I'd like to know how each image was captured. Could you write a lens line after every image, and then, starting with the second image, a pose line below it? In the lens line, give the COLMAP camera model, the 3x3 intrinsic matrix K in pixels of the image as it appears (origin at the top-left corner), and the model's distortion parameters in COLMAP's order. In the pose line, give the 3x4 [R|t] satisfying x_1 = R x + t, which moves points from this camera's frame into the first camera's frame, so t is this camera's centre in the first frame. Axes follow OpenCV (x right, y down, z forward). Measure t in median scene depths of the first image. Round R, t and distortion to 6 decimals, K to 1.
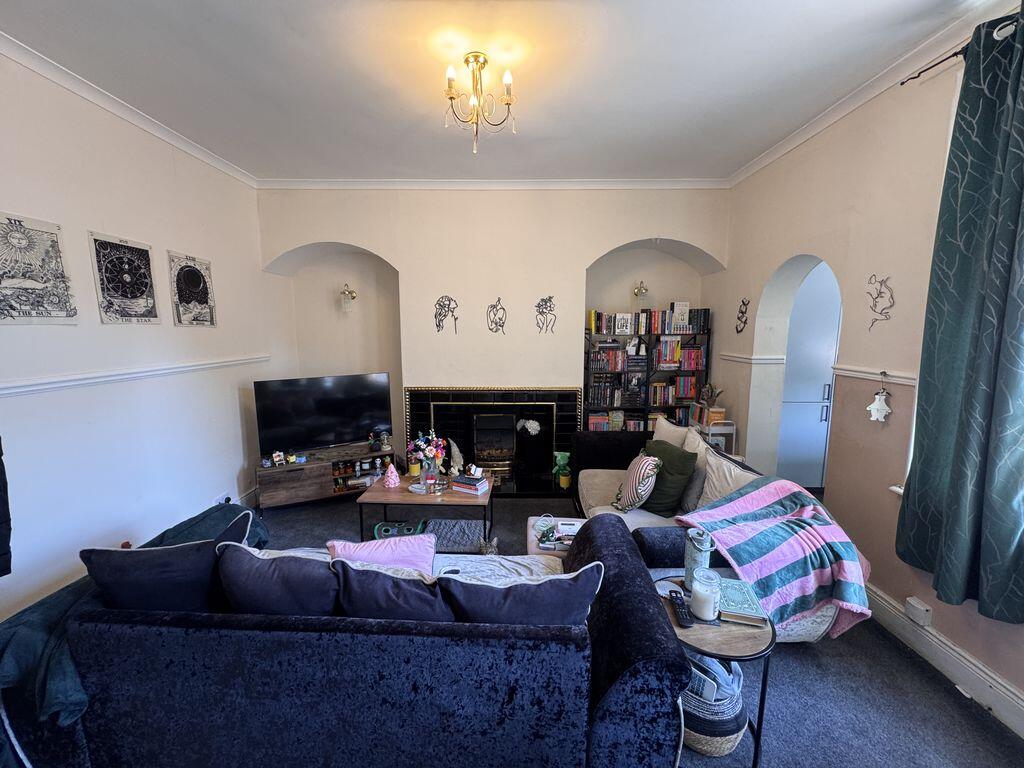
lens RADIAL K [[405.1, 0, 508.1], [0, 405.1, 382.1], [0, 0, 1]] dist [-0.002711, -0.000317]
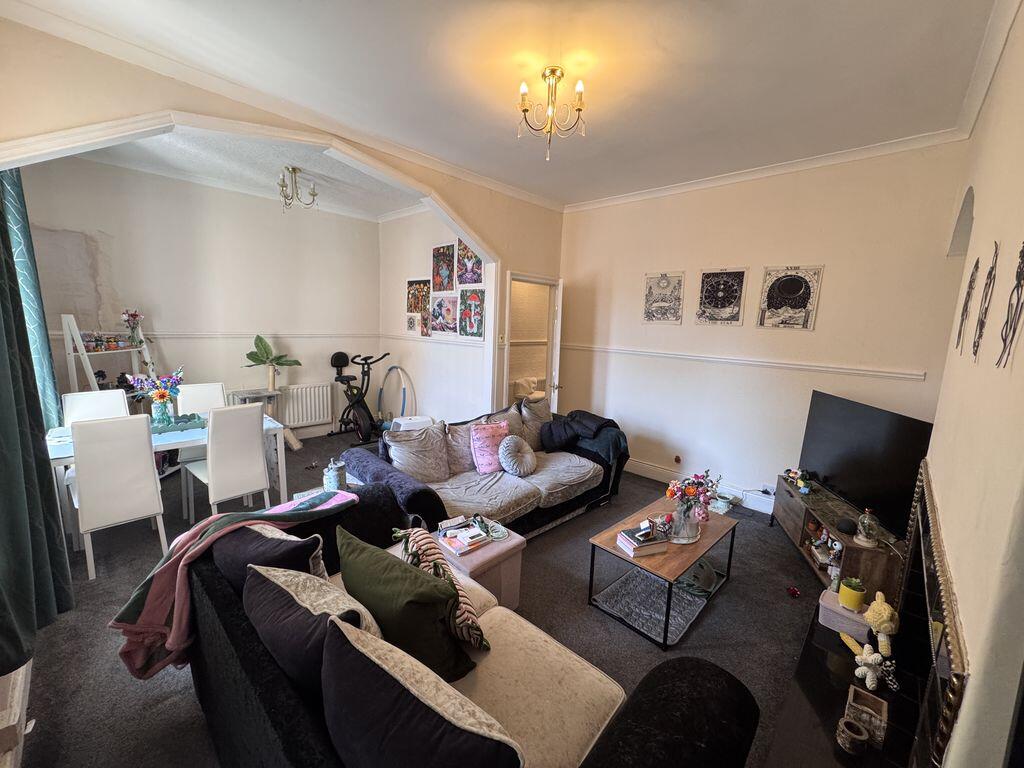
lens RADIAL K [[405.1, 0, 512.8], [0, 405.1, 381.3], [0, 0, 1]] dist [-0.002711, -0.000317]
pose [[-0.677095, 0.090466, -0.730314, 0.498658], [-0.130718, 0.961847, 0.240339, -0.149224], [0.724193, 0.258198, -0.639436, 1.063951]]
